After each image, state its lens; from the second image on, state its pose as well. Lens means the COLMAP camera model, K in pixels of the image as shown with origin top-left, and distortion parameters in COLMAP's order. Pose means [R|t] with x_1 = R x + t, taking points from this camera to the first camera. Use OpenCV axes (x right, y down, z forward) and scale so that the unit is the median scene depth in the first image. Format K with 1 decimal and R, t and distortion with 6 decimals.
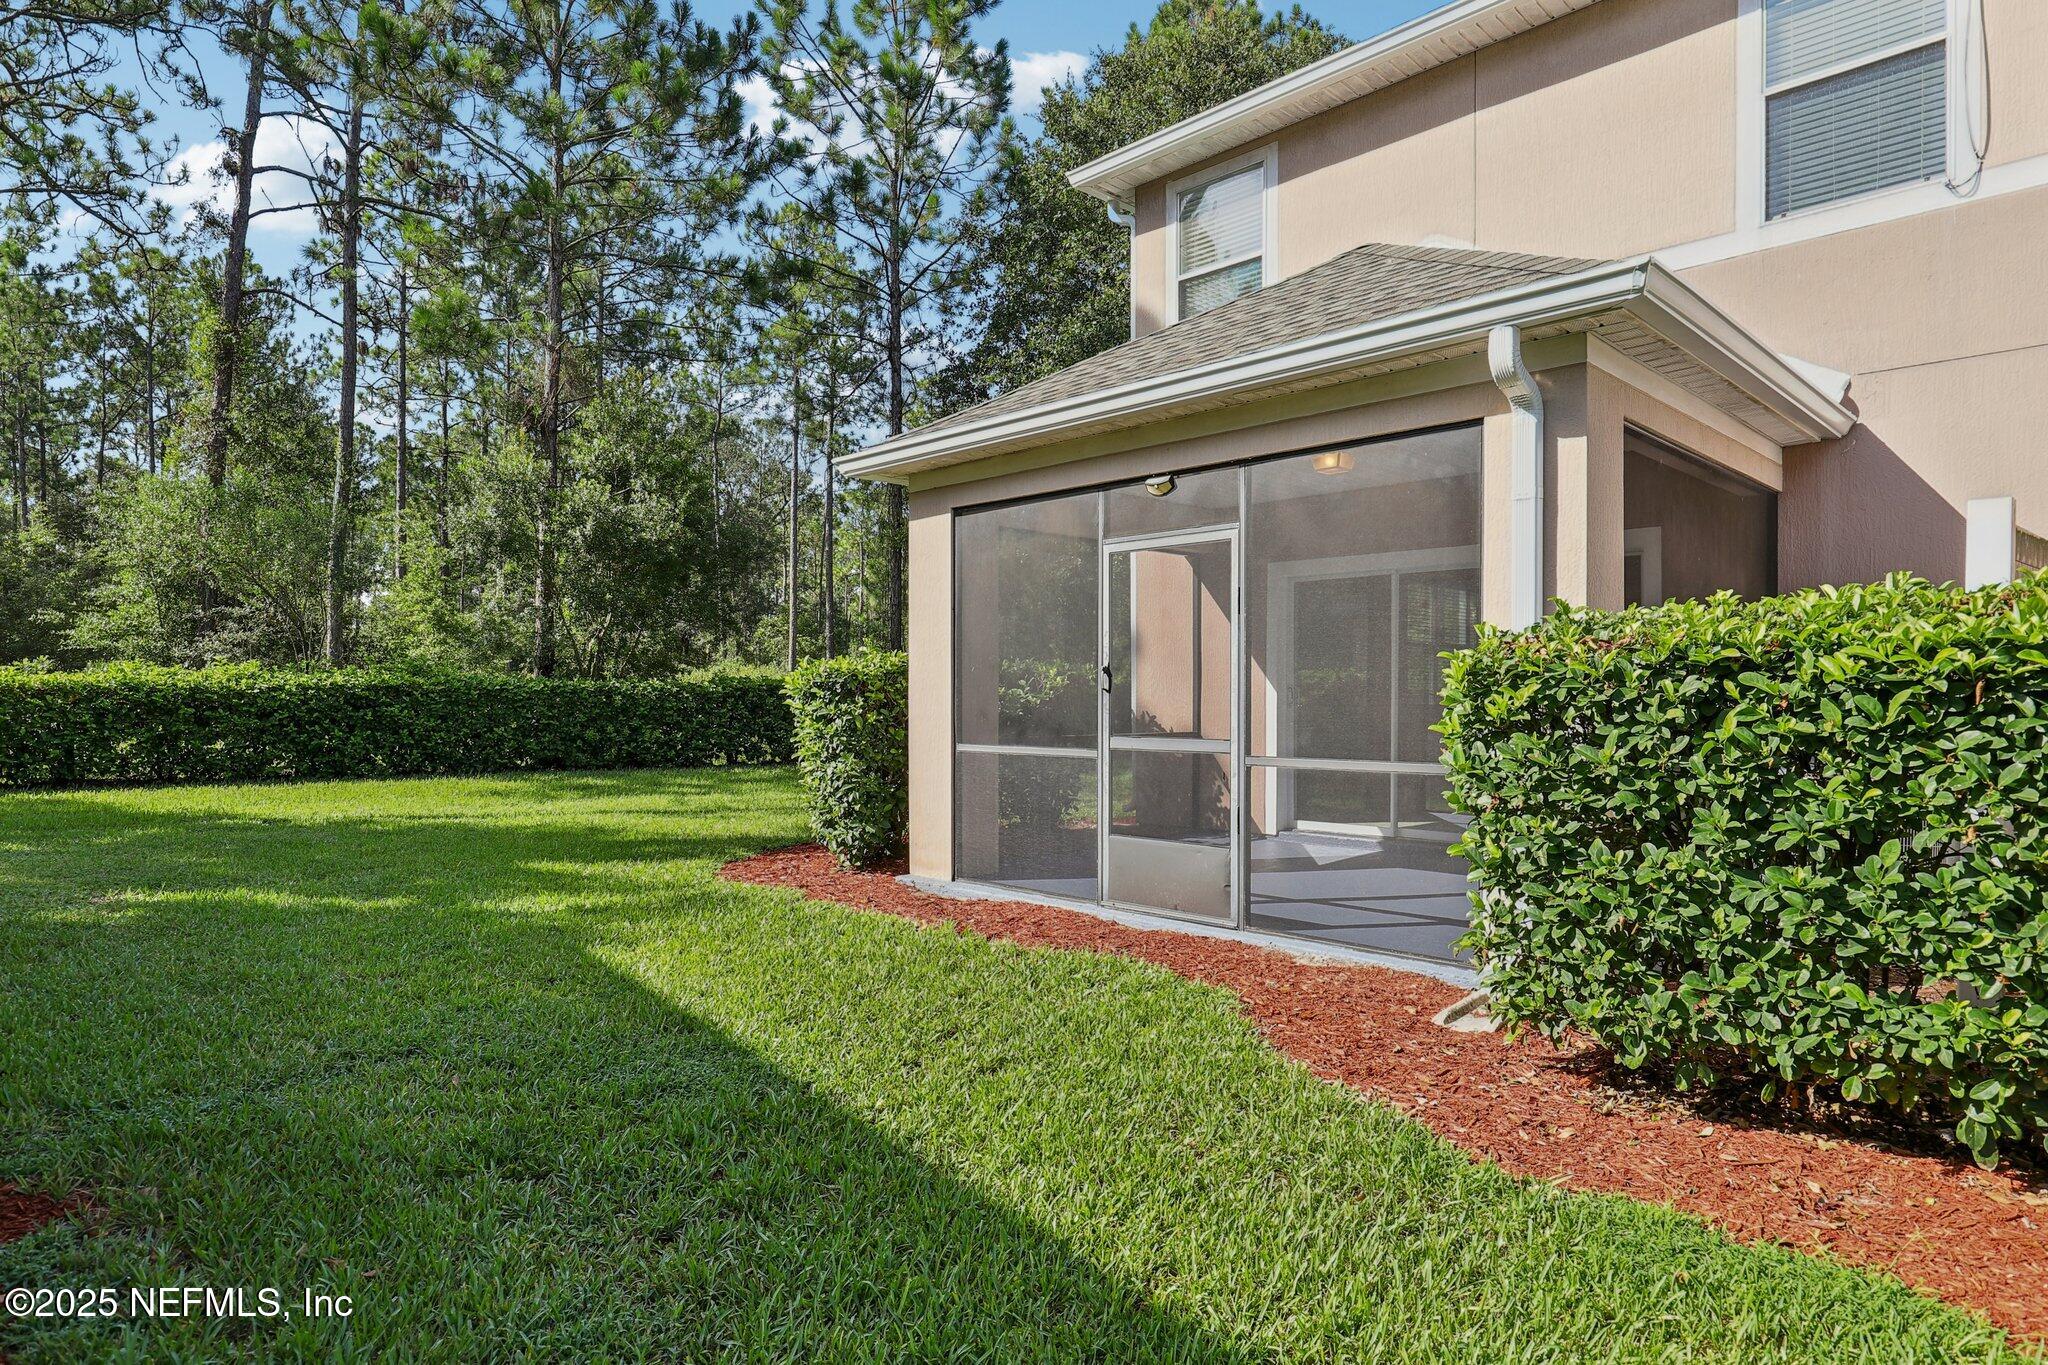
lens RADIAL K [[1139.3, 0, 1009.9], [0, 1139.3, 692.6], [0, 0, 1]] dist [0.000752, -0.002050]
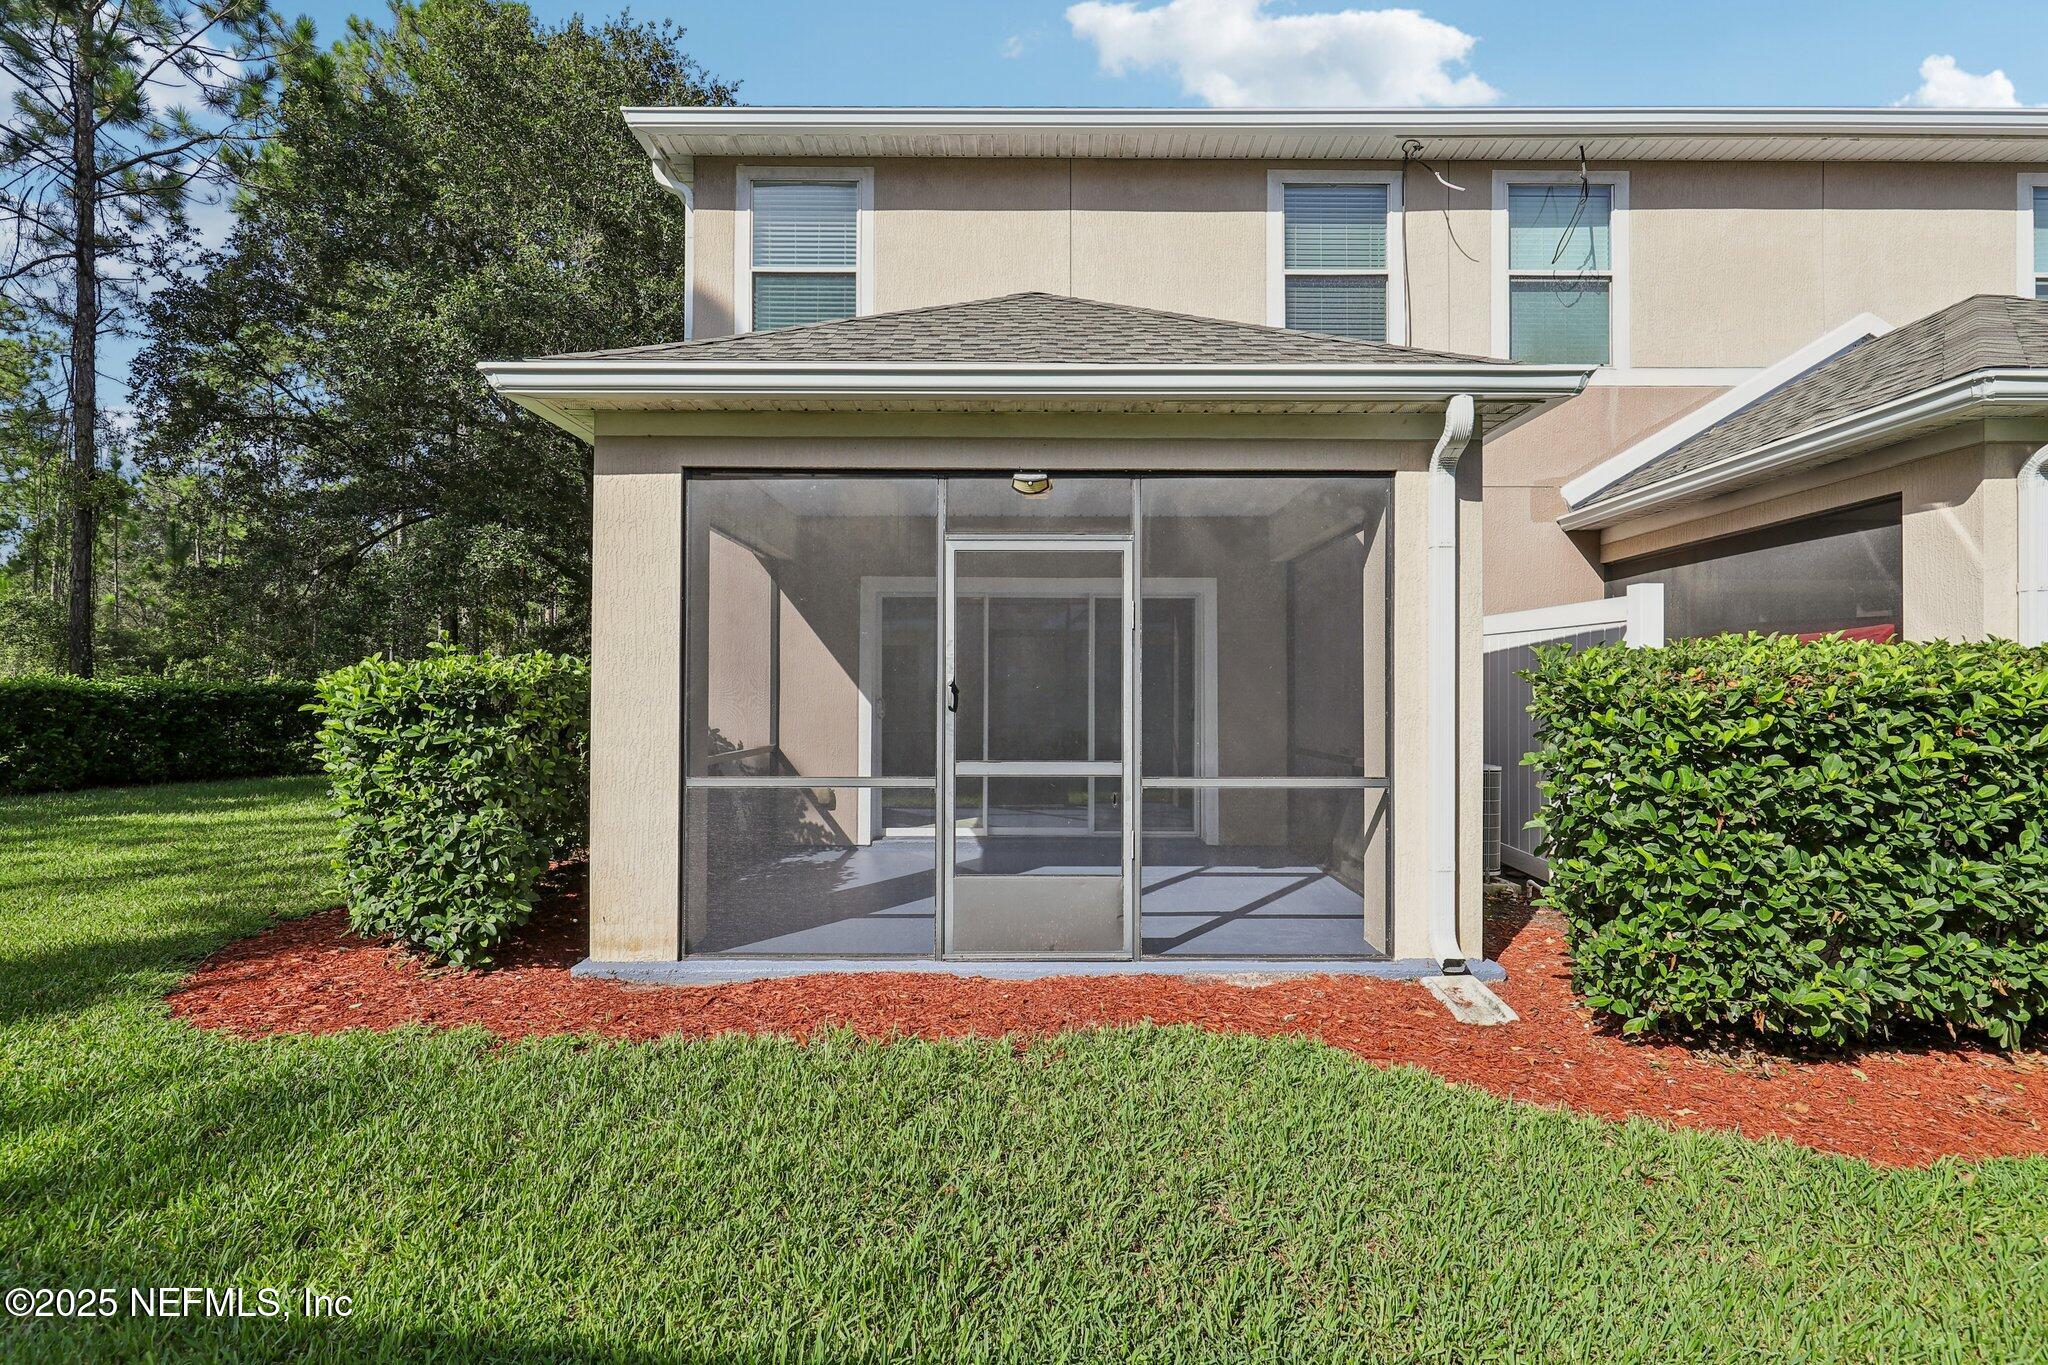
lens RADIAL K [[933.6, 0, 1025.5], [0, 933.6, 683.2], [0, 0, 1]] dist [0.000640, -0.000089]
pose [[0.703435, 0.014516, 0.710611, -0.333061], [-0.004373, 0.999861, -0.016096, -0.009053], [-0.710746, 0.008215, 0.703401, 0.405724]]
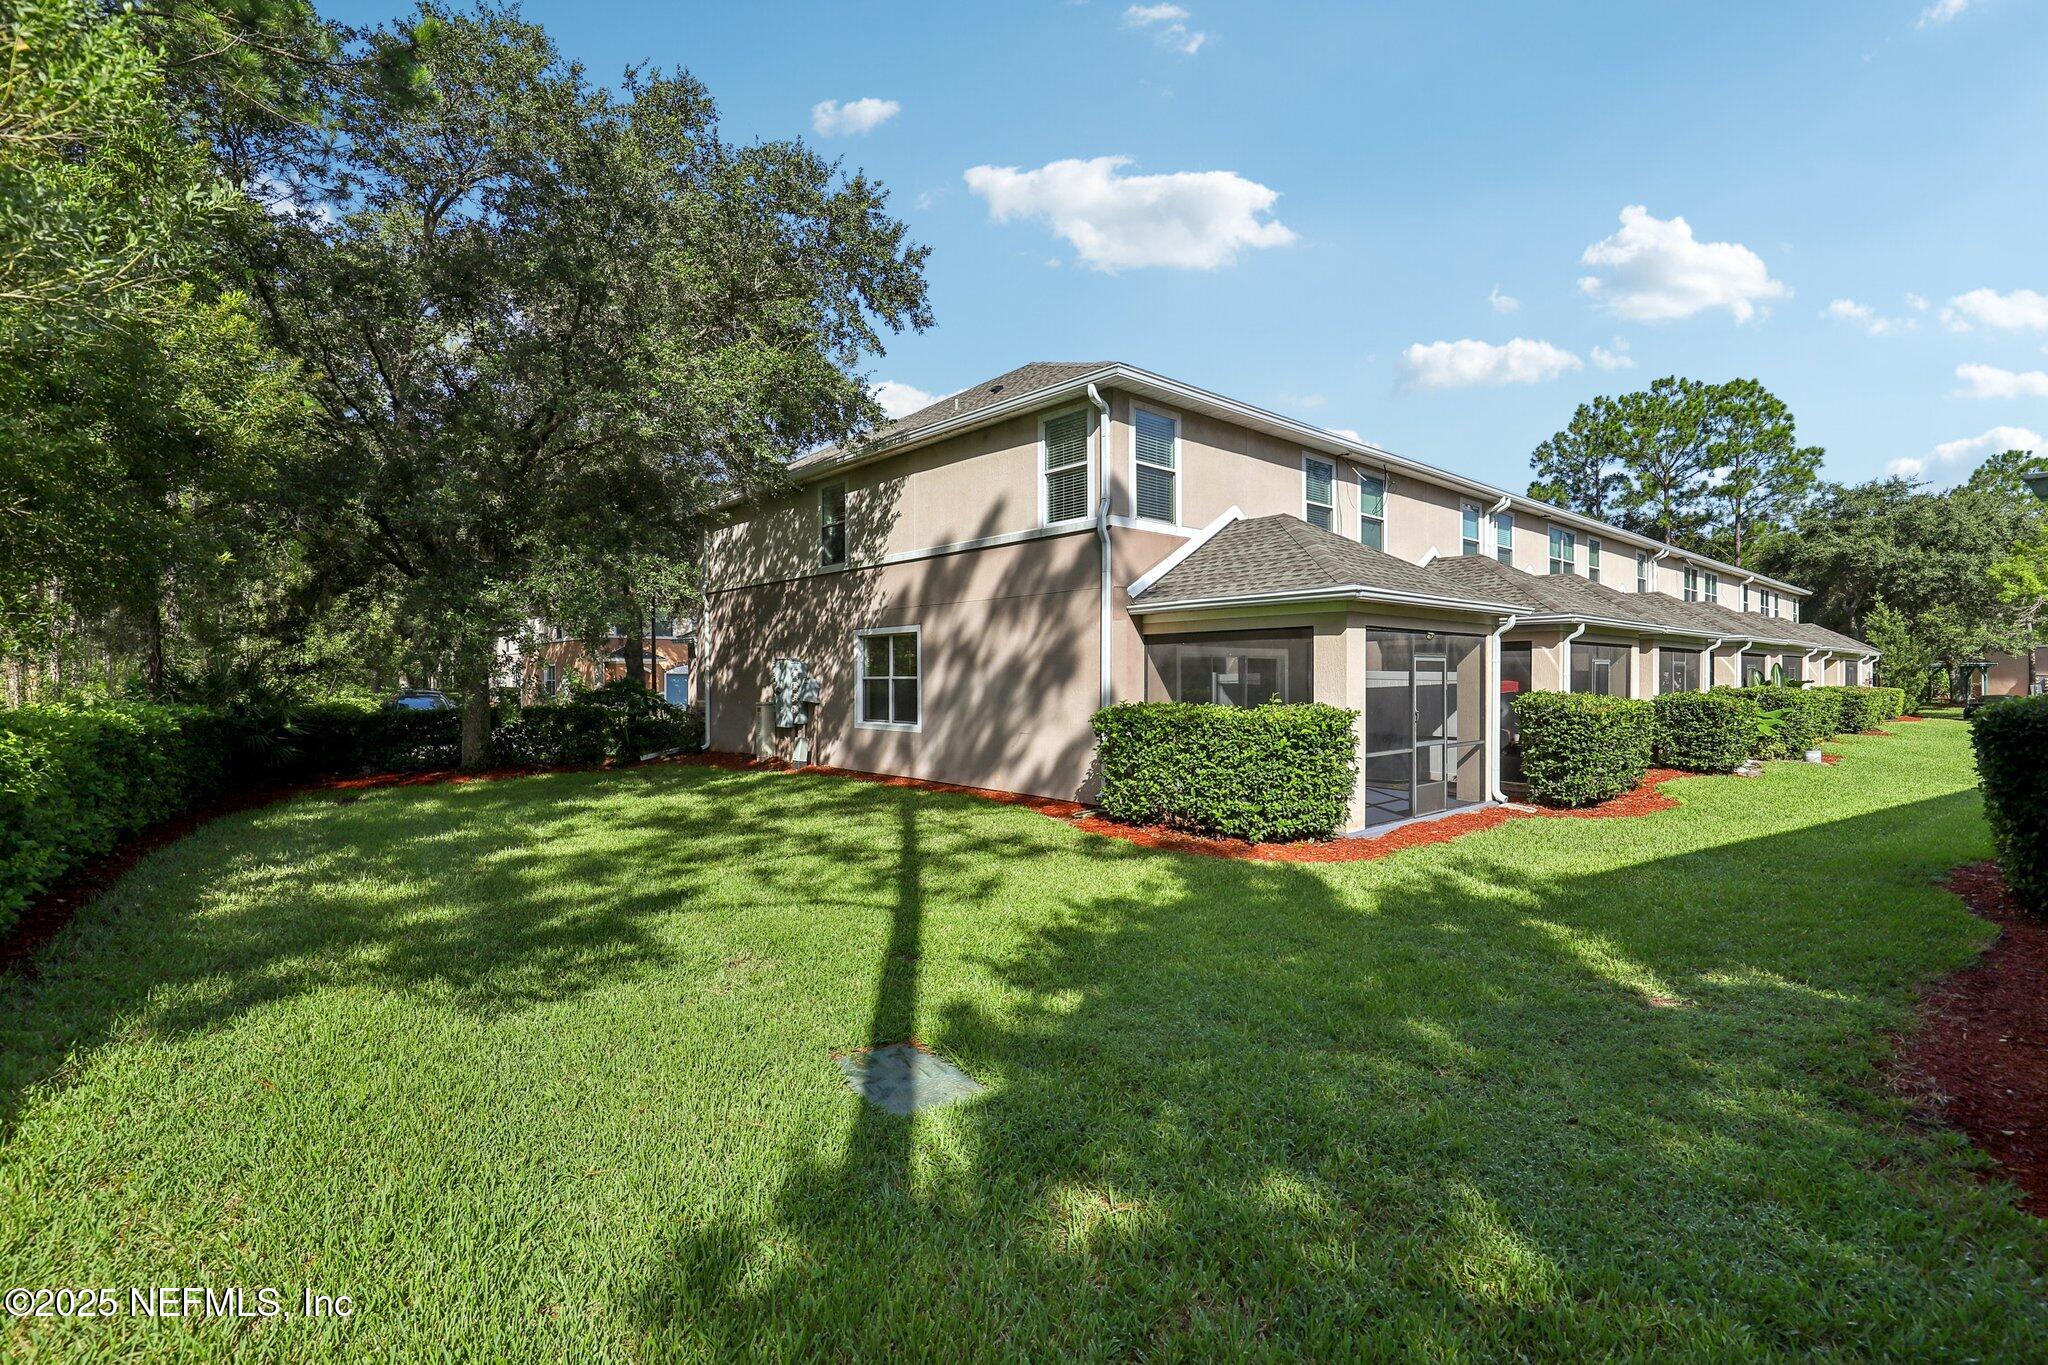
lens RADIAL K [[933.6, 0, 1026.7], [0, 933.6, 686.3], [0, 0, 1]] dist [0.000640, -0.000089]
pose [[0.050070, -0.003309, 0.998740, -1.579767], [0.005238, 0.999982, 0.003051, -0.071738], [-0.998732, 0.005079, 0.050086, 1.472215]]
